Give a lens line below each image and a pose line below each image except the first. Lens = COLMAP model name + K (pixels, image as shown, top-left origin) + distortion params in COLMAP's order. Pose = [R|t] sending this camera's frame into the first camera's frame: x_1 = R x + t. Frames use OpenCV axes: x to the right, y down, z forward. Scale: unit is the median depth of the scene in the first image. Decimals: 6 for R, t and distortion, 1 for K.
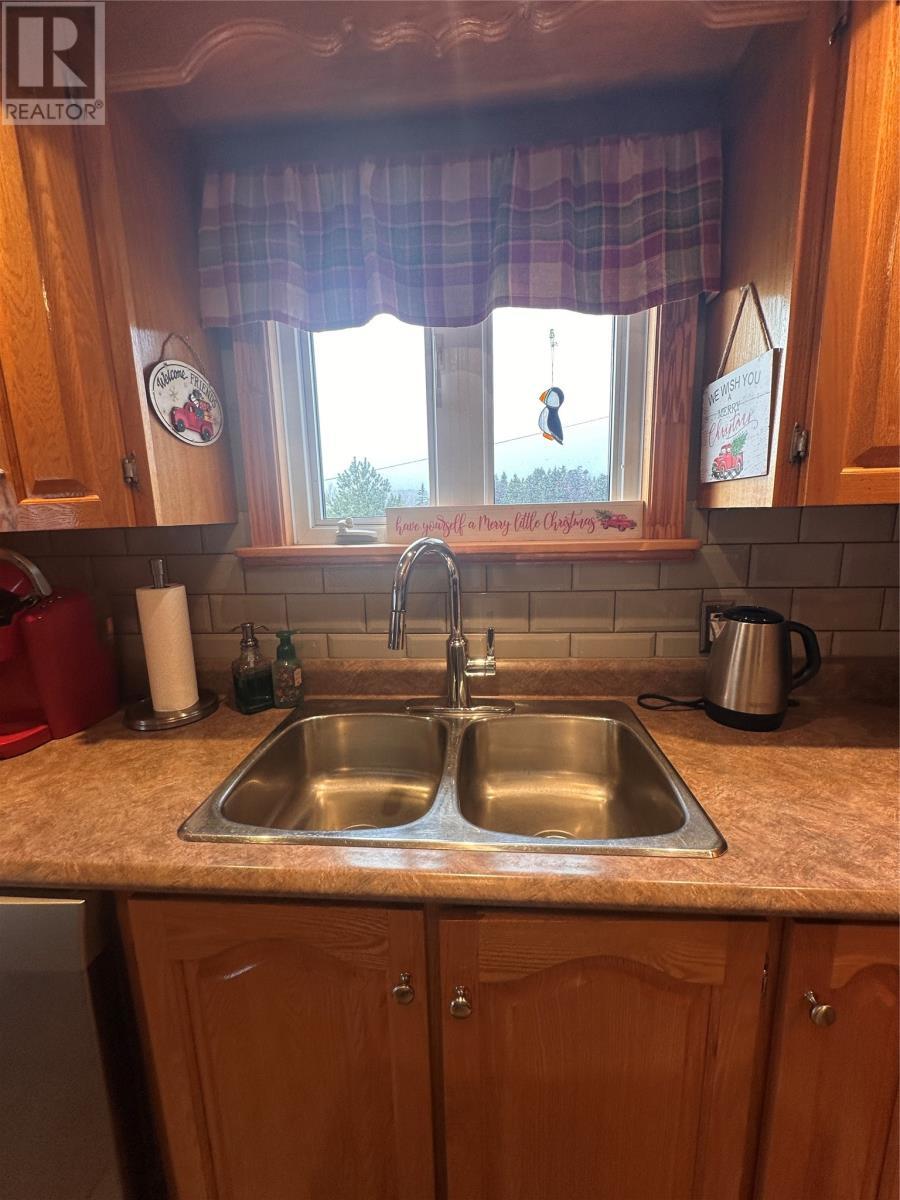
lens RADIAL K [[477.9, 0, 449.6], [0, 477.9, 598.9], [0, 0, 1]] dist [-0.002265, 0.000021]
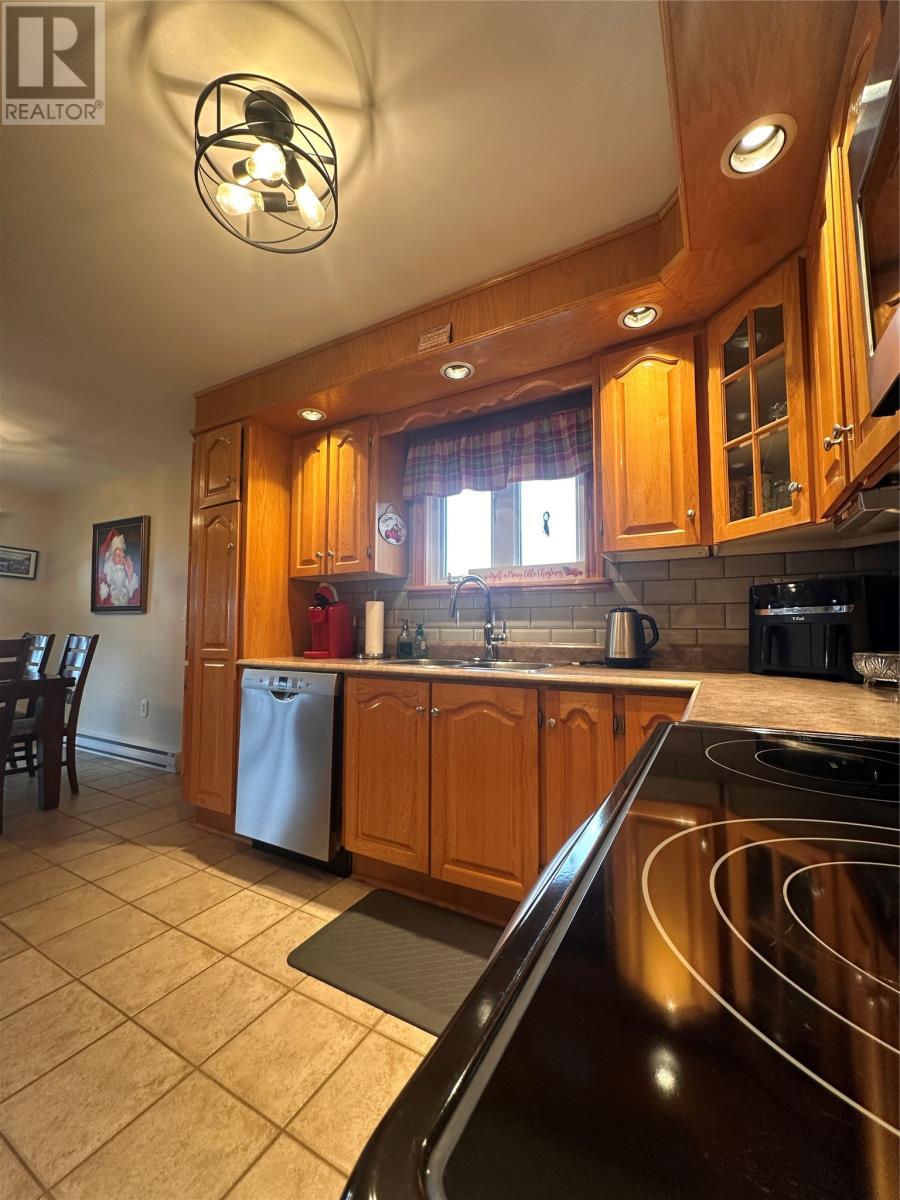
lens RADIAL K [[477.9, 0, 451.3], [0, 477.9, 599.5], [0, 0, 1]] dist [-0.002265, 0.000021]
pose [[0.907755, 0.000289, -0.419500, 0.795754], [-0.101991, 0.970147, -0.220029, 0.482431], [0.406914, 0.242517, 0.880685, -1.019346]]
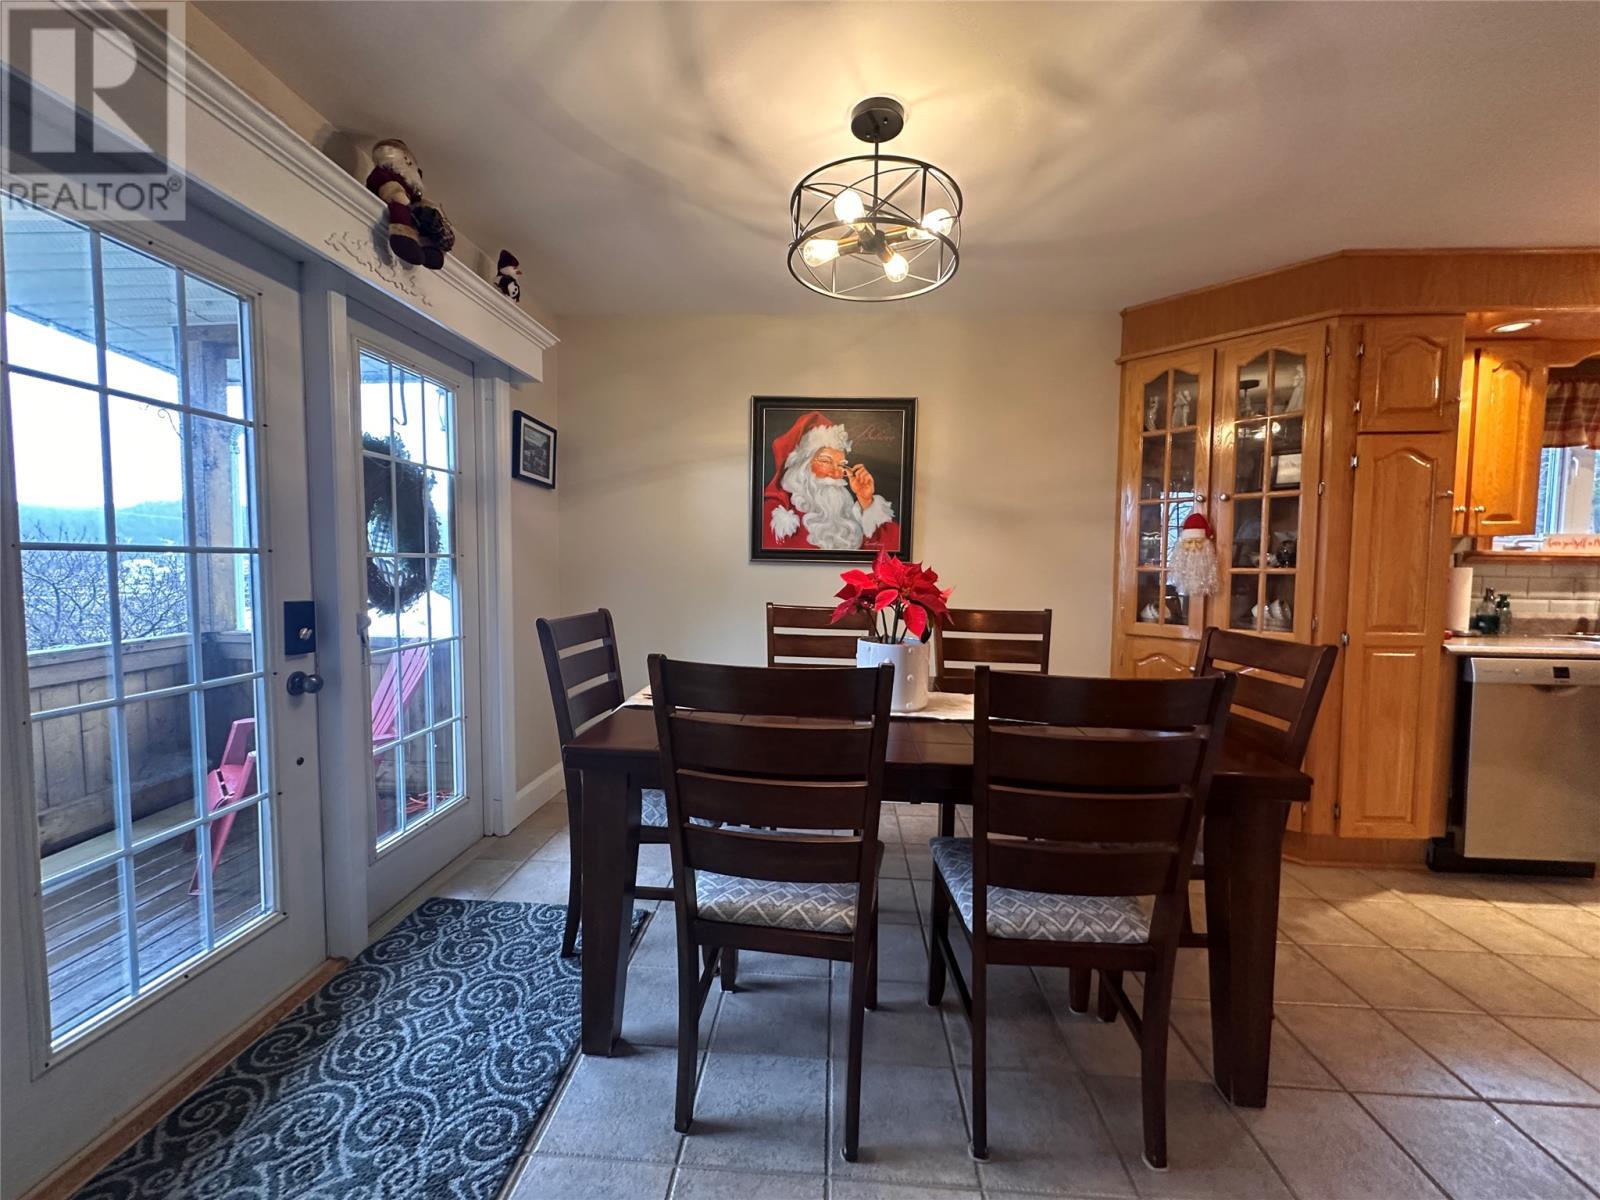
lens RADIAL K [[637.2, 0, 799.2], [0, 637.2, 600.3], [0, 0, 1]] dist [-0.002265, 0.000021]
pose [[0.999163, 0.035517, 0.020313, -3.627482], [-0.032867, 0.992409, -0.118508, 0.550705], [-0.024368, 0.117741, 0.992745, -1.652673]]
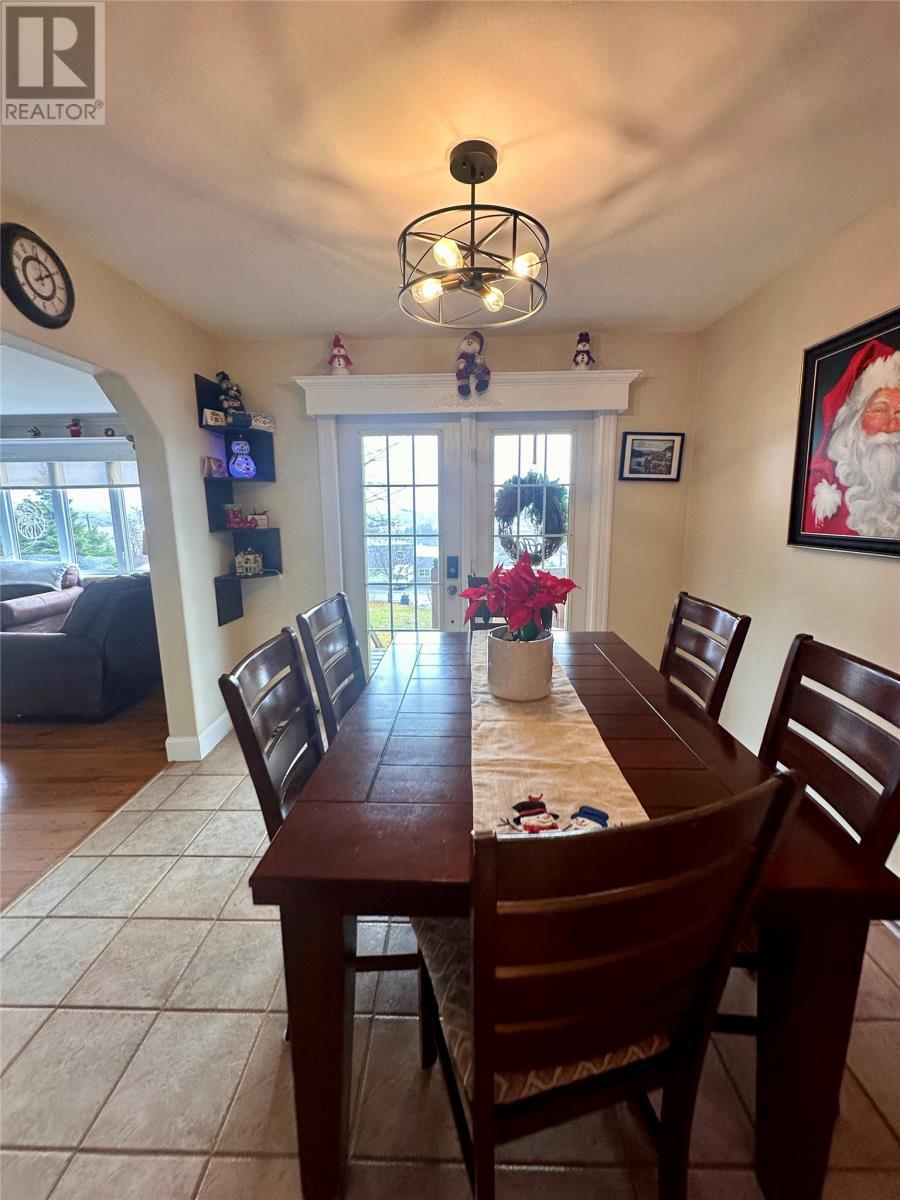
lens RADIAL K [[477.9, 0, 452.4], [0, 477.9, 599.6], [0, 0, 1]] dist [-0.002265, 0.000021]
pose [[0.055262, 0.200132, -0.978209, -1.850916], [-0.175483, 0.966404, 0.187803, 0.088047], [0.982930, 0.161281, 0.088525, -0.147174]]
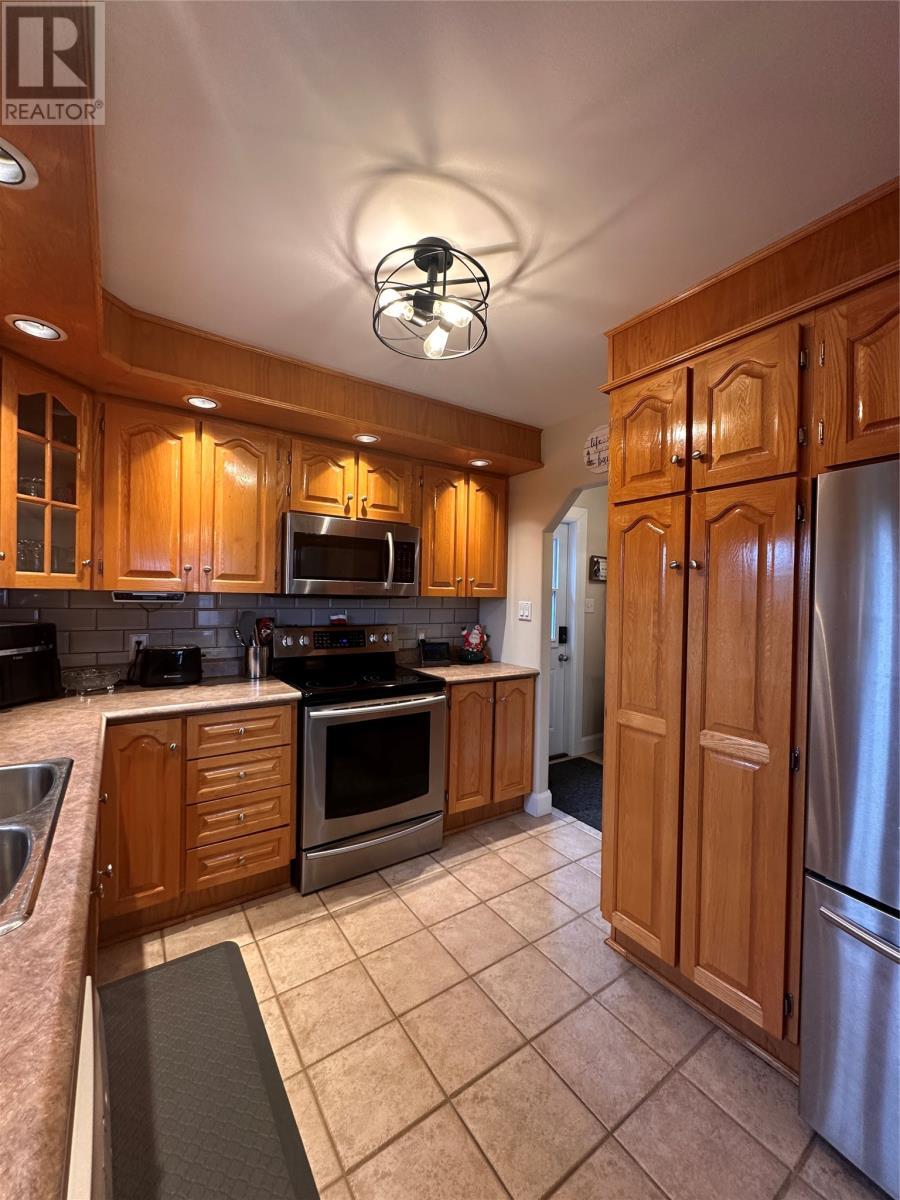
lens RADIAL K [[477.9, 0, 446.0], [0, 477.9, 598.3], [0, 0, 1]] dist [-0.002265, 0.000021]
pose [[-0.627040, 0.012422, 0.778888, -1.239132], [0.139805, 0.985433, 0.096834, -0.062843], [-0.766339, 0.169611, -0.619643, 0.576392]]
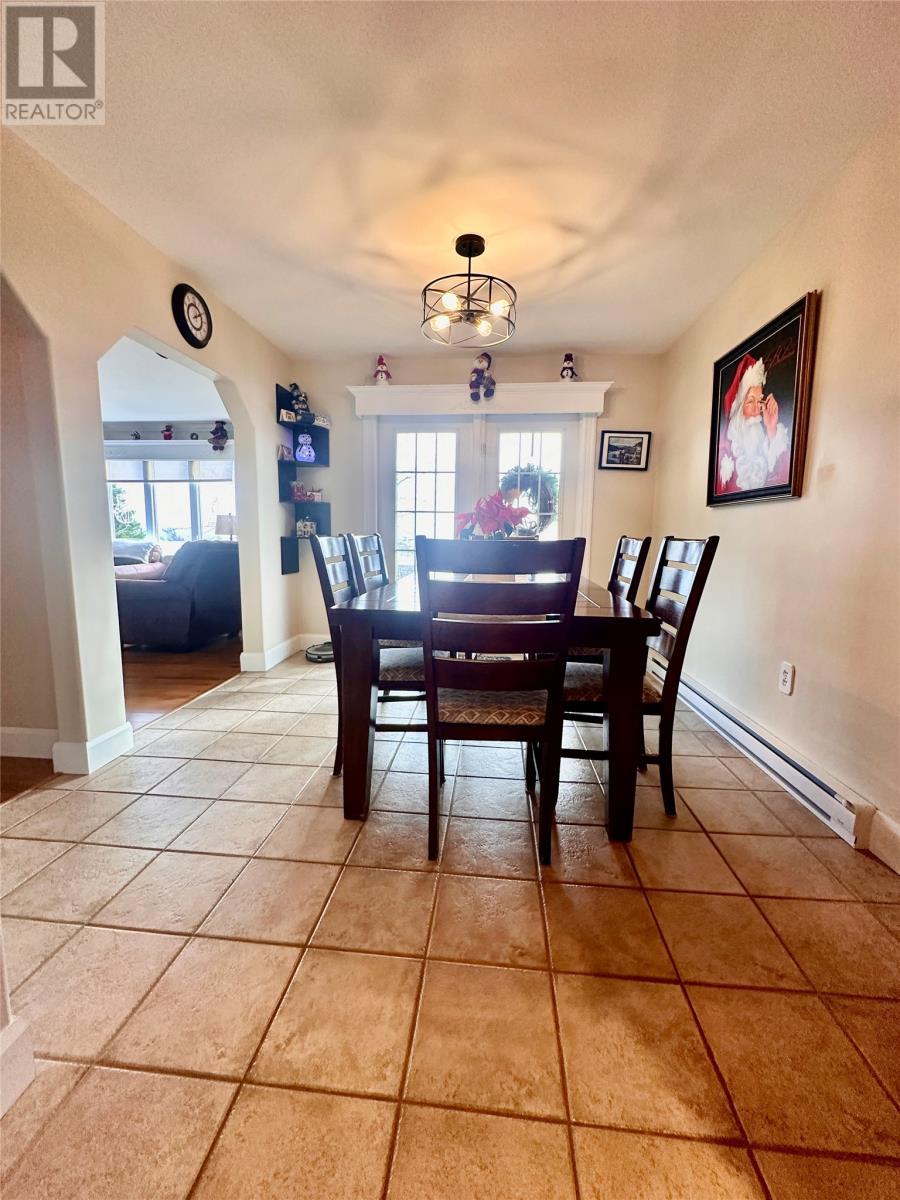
lens RADIAL K [[477.9, 0, 451.4], [0, 477.9, 600.6], [0, 0, 1]] dist [-0.002265, 0.000021]
pose [[-0.014839, 0.154594, -0.987867, -1.010931], [-0.196708, 0.968217, 0.154474, 0.383854], [0.980350, 0.196613, 0.016043, 0.031158]]
